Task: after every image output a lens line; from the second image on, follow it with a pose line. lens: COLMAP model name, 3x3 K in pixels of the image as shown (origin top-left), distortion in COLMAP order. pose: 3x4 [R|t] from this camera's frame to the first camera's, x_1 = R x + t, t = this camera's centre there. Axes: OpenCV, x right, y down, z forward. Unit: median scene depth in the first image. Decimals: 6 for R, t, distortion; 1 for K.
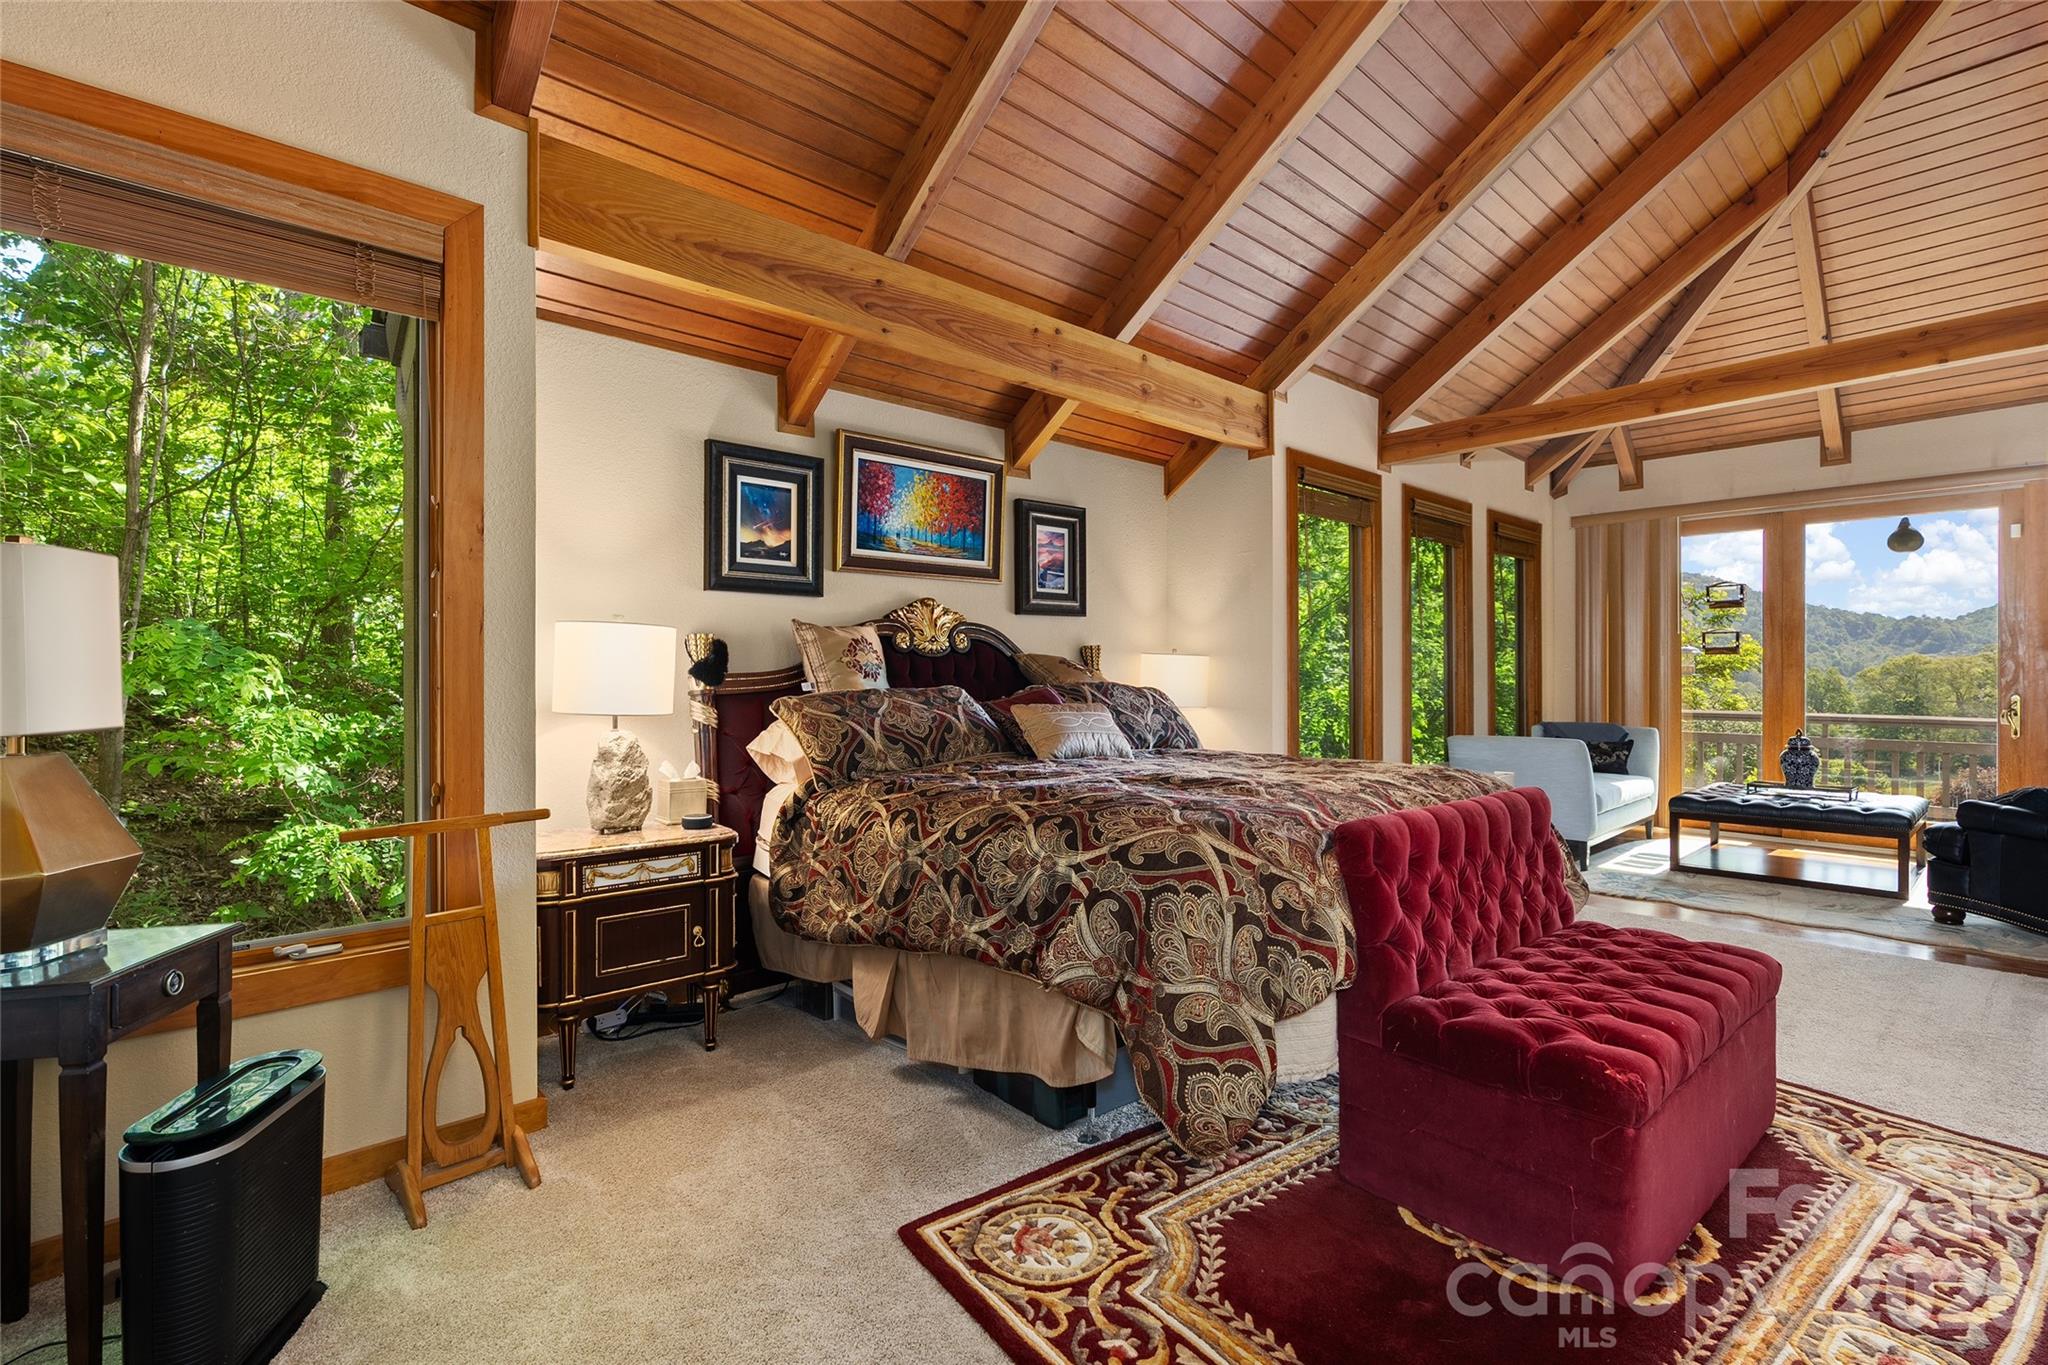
lens RADIAL K [[884.3, 0, 1035.6], [0, 884.3, 673.2], [0, 0, 1]] dist [-0.003289, -0.000235]
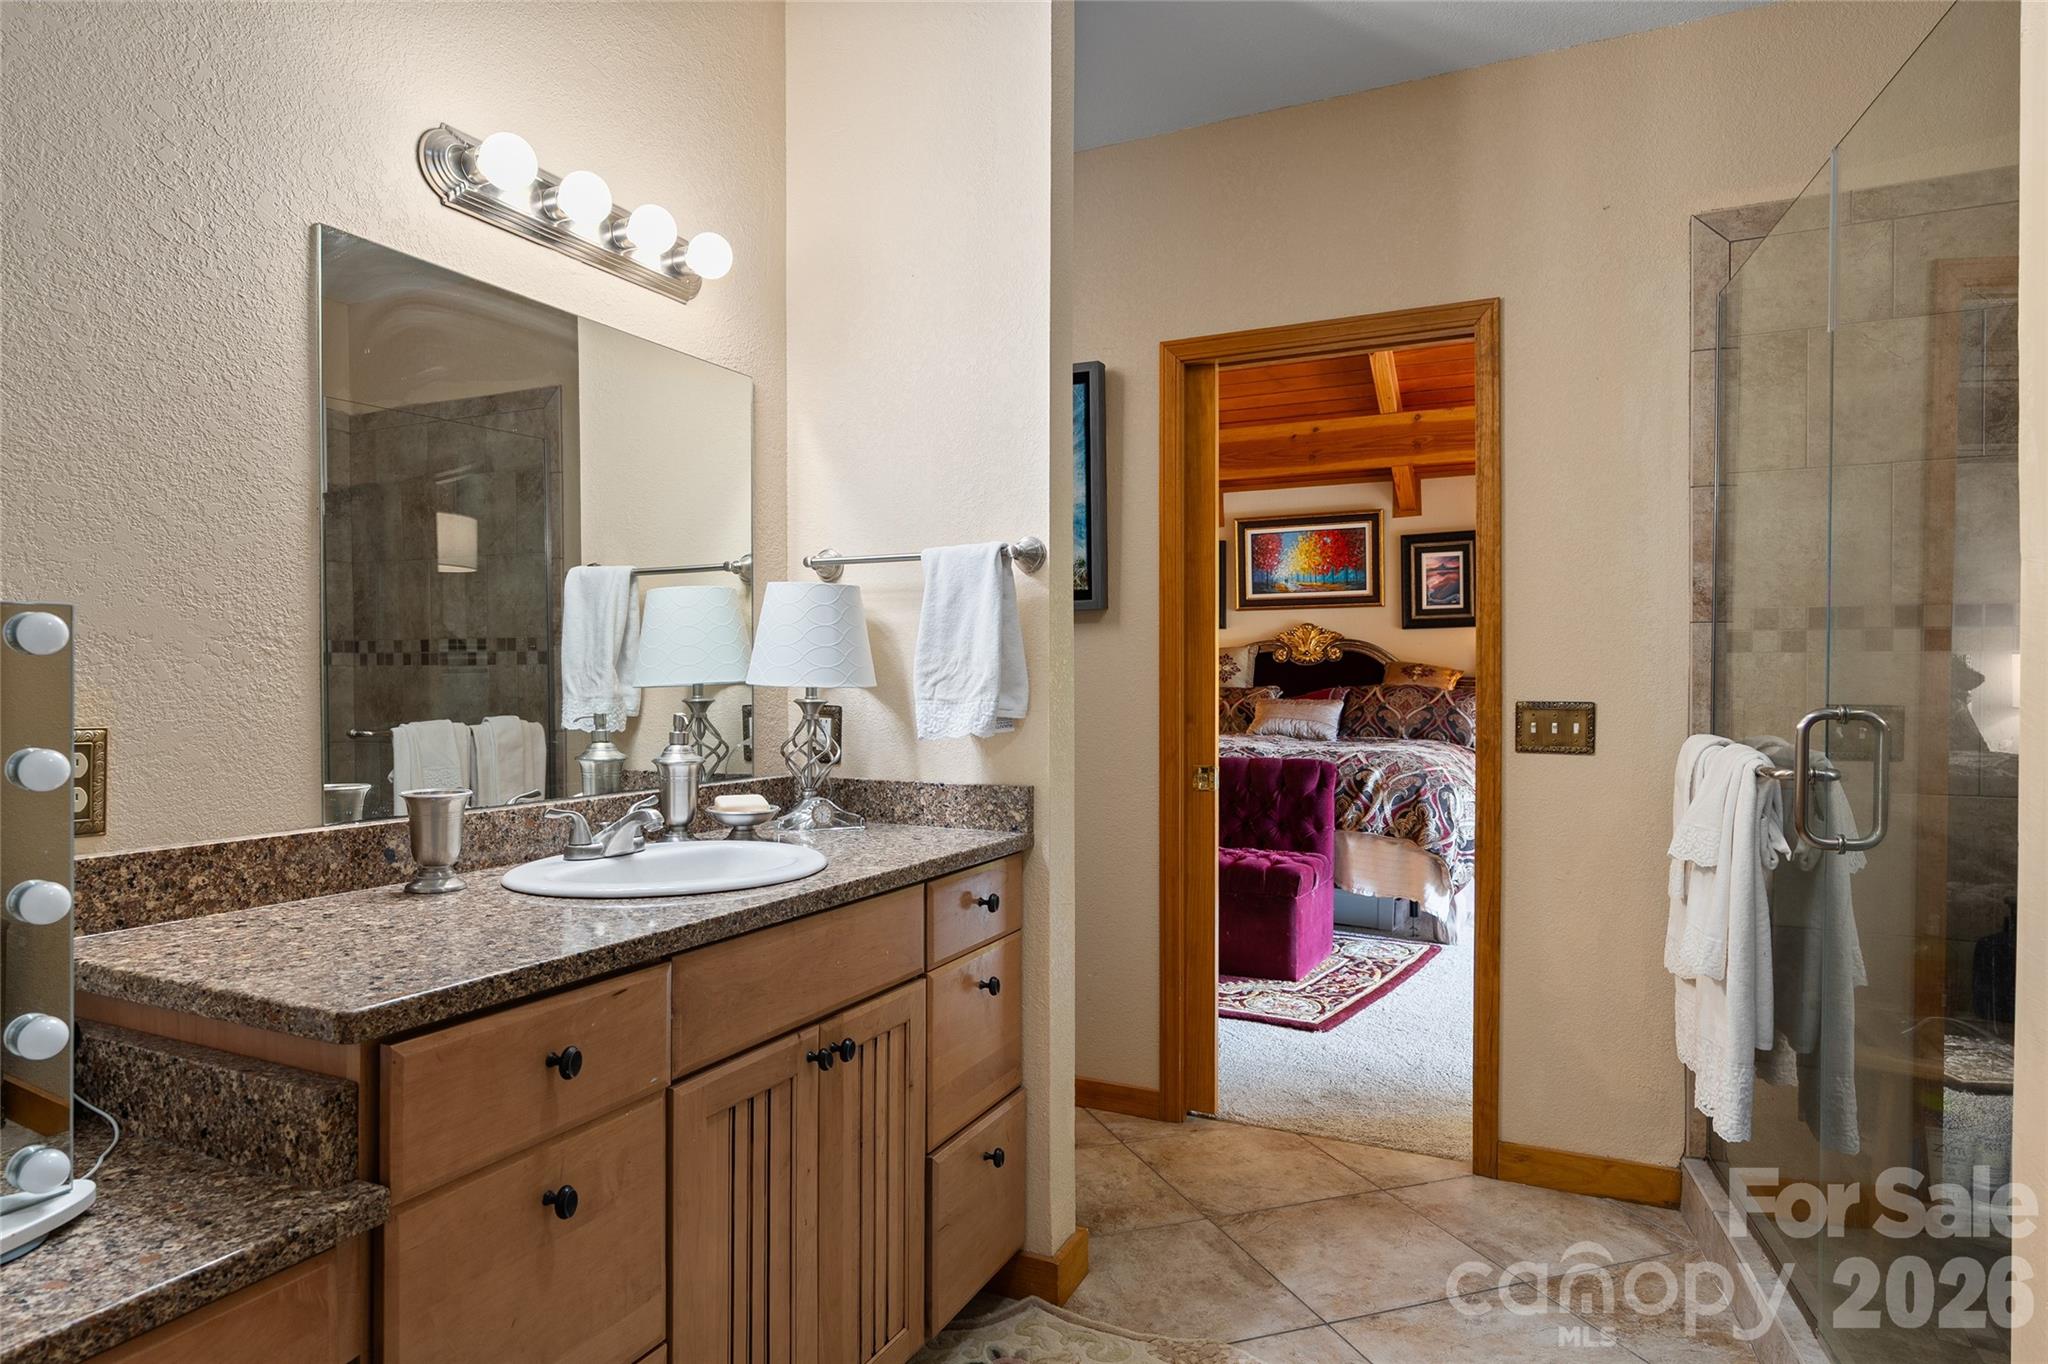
lens RADIAL K [[1153.4, 0, 1027.4], [0, 1153.4, 681.6], [0, 0, 1]] dist [0.001390, 0.000781]
pose [[0.370040, 0.007814, -0.928983, 1.346105], [-0.004592, 0.999968, 0.006582, -0.003324], [0.929005, 0.001830, 0.370064, -0.072105]]
